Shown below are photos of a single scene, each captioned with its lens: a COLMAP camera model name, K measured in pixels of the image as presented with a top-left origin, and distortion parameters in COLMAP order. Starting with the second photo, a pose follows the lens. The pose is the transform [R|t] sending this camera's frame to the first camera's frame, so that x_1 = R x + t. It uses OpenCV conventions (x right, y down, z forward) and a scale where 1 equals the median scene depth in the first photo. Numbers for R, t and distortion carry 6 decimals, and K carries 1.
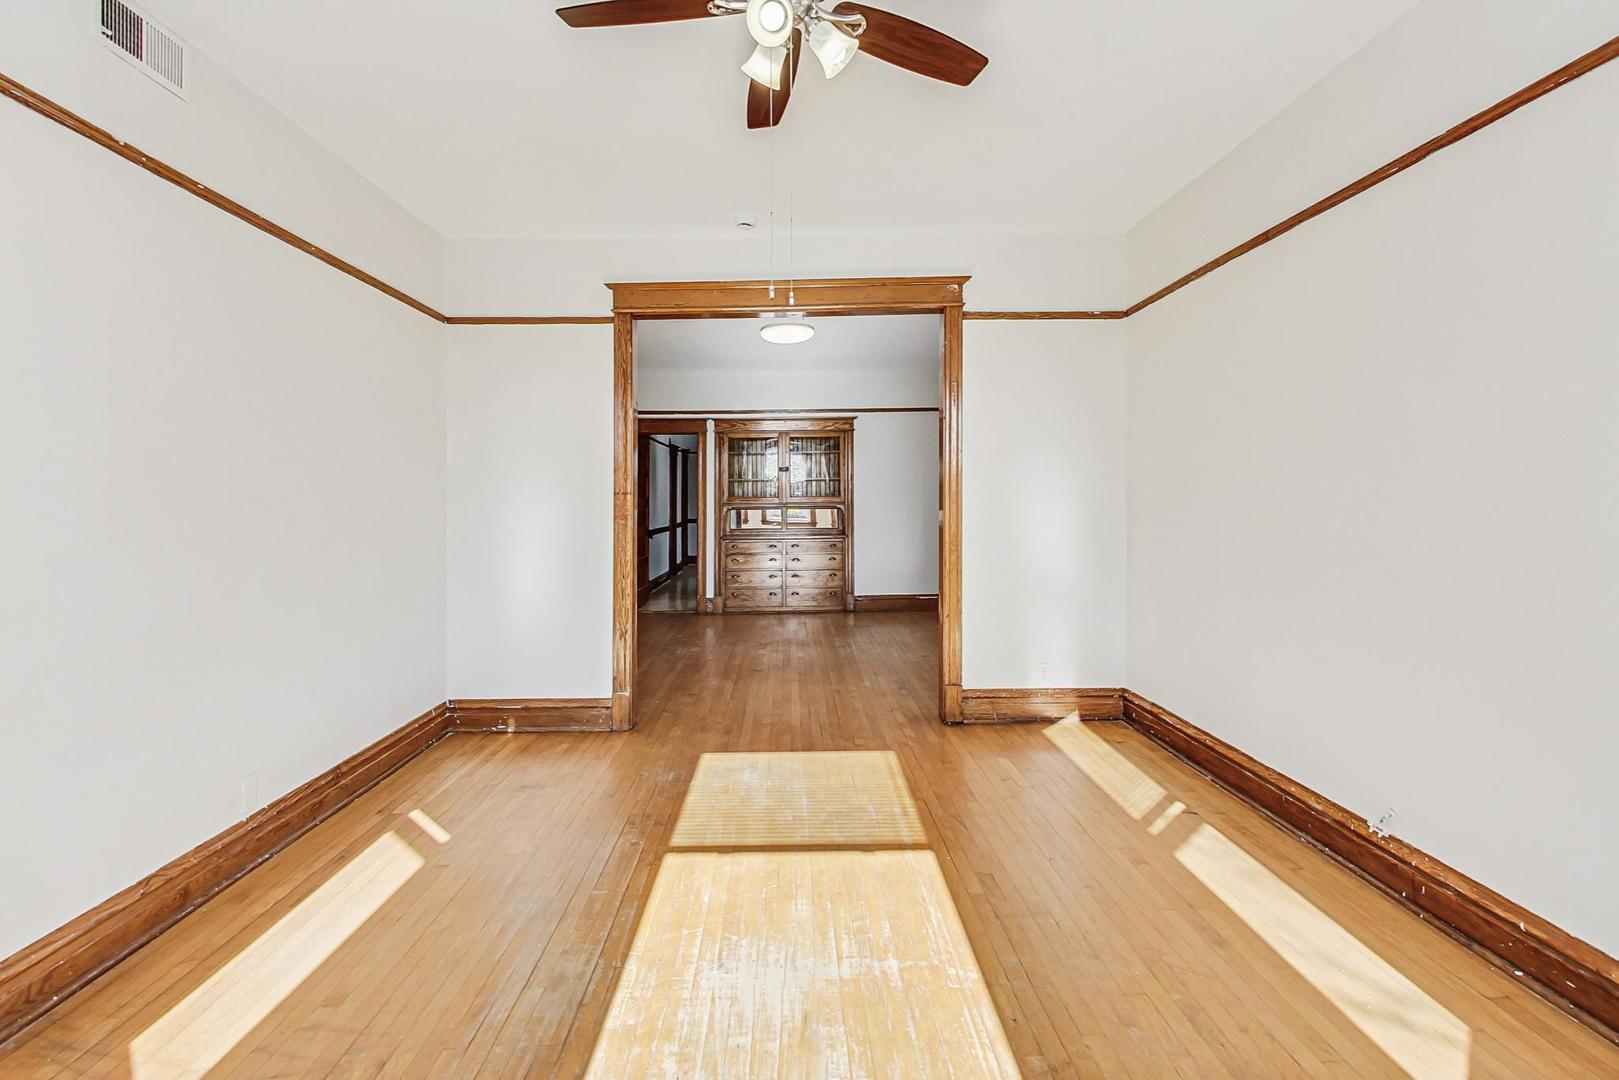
lens RADIAL K [[721.3, 0, 805.2], [0, 721.3, 507.1], [0, 0, 1]] dist [0.000622, -0.000023]
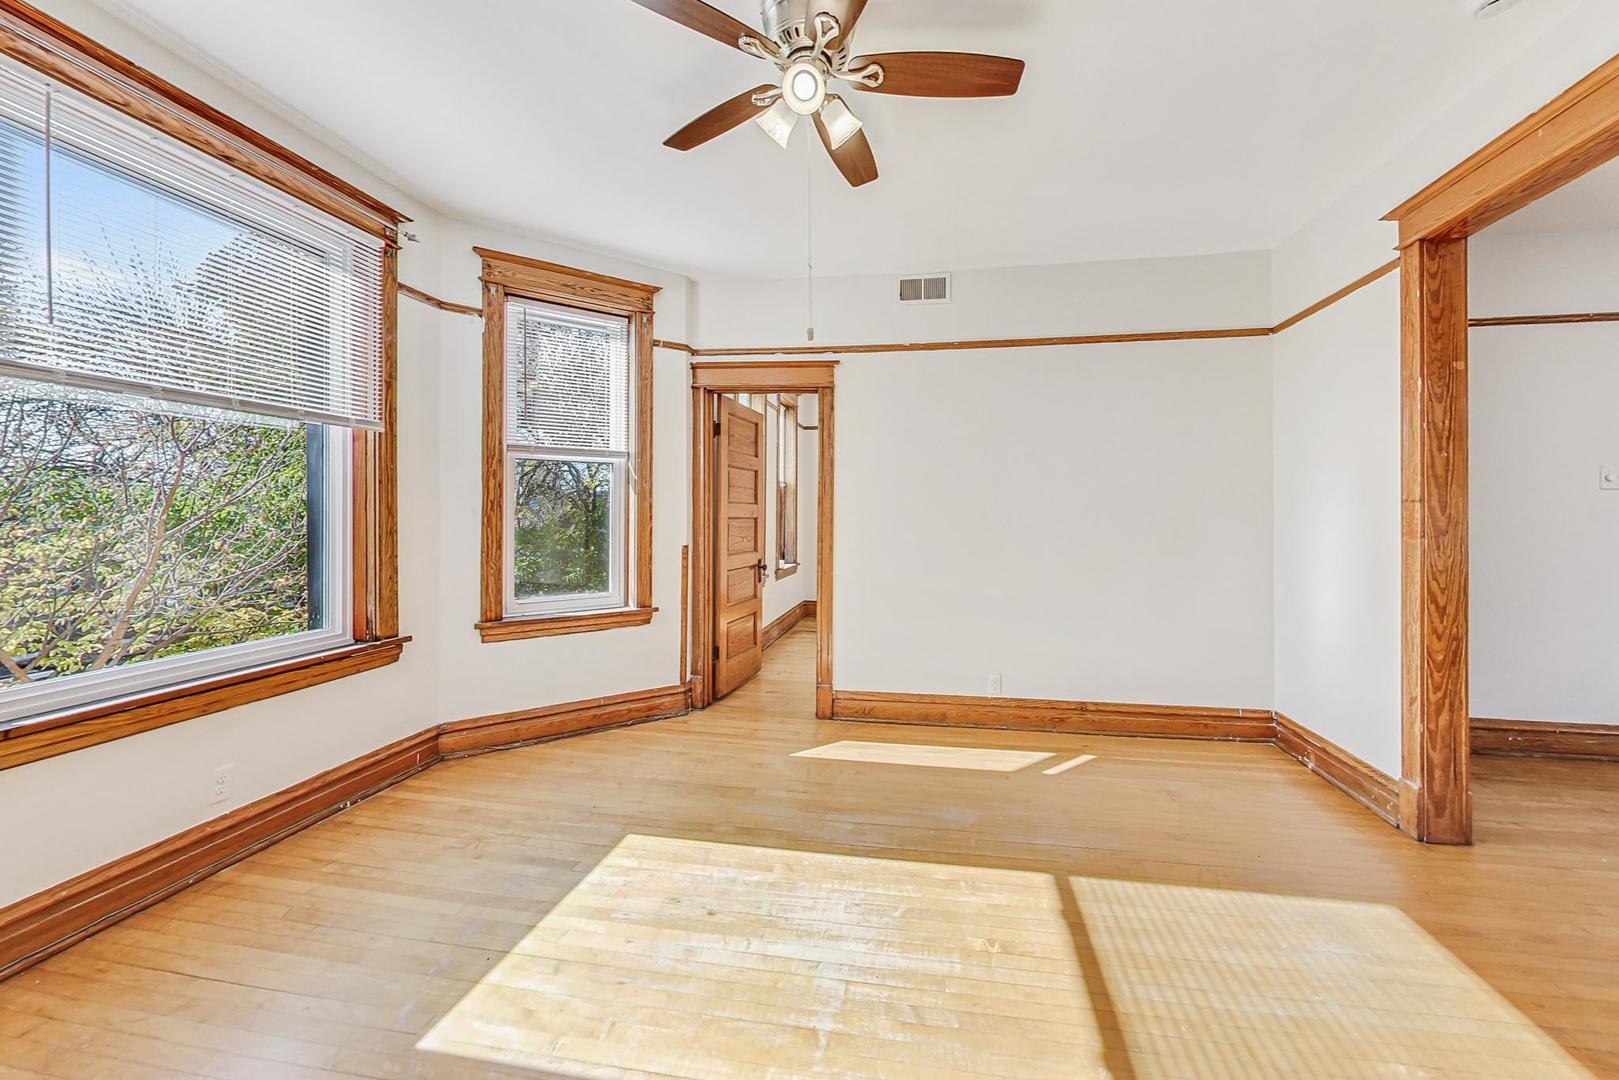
lens RADIAL K [[590.9, 0, 852.4], [0, 590.9, 512.6], [0, 0, 1]] dist [-0.001420, 0.000124]
pose [[-0.159694, 0.001922, -0.987165, 0.670275], [-0.005185, 0.999983, 0.002786, -0.009040], [0.987153, 0.005564, -0.159682, 0.911352]]
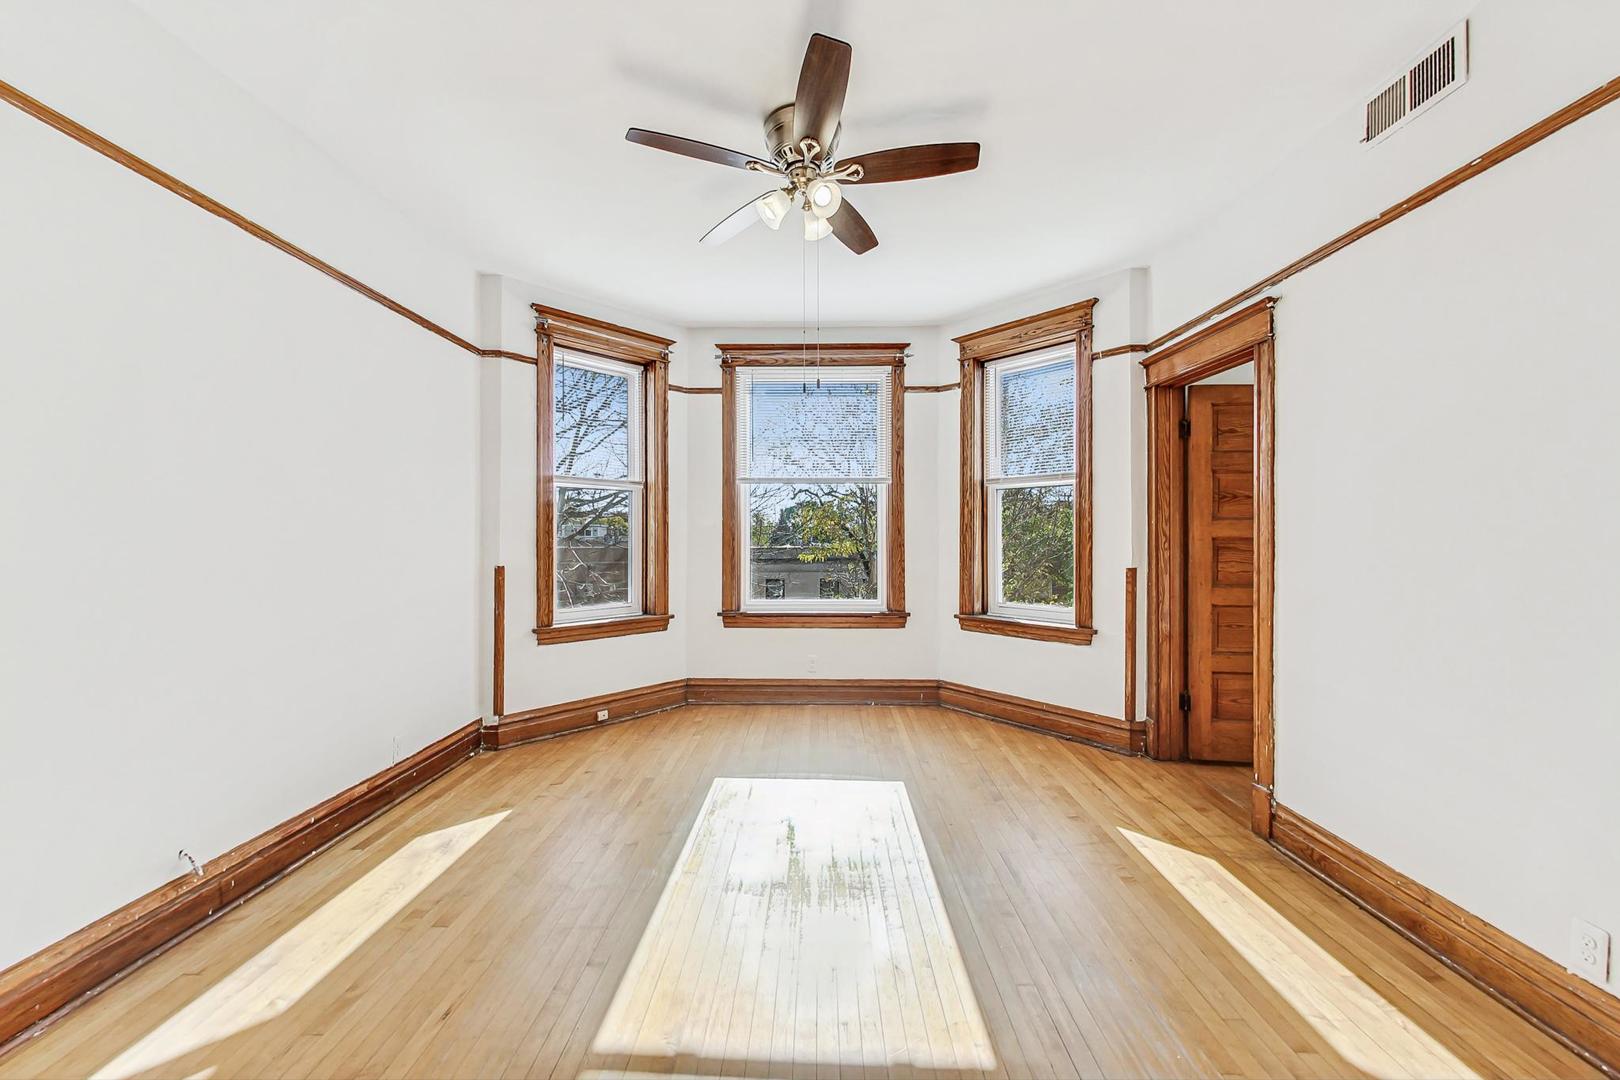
lens RADIAL K [[591.2, 0, 809.8], [0, 591.2, 533.2], [0, 0, 1]] dist [-0.001420, 0.000124]
pose [[-0.999087, 0.005635, 0.042351, -0.058127], [0.005545, 0.999982, -0.002260, 0.000576], [-0.042363, -0.002023, -0.999100, 1.622999]]
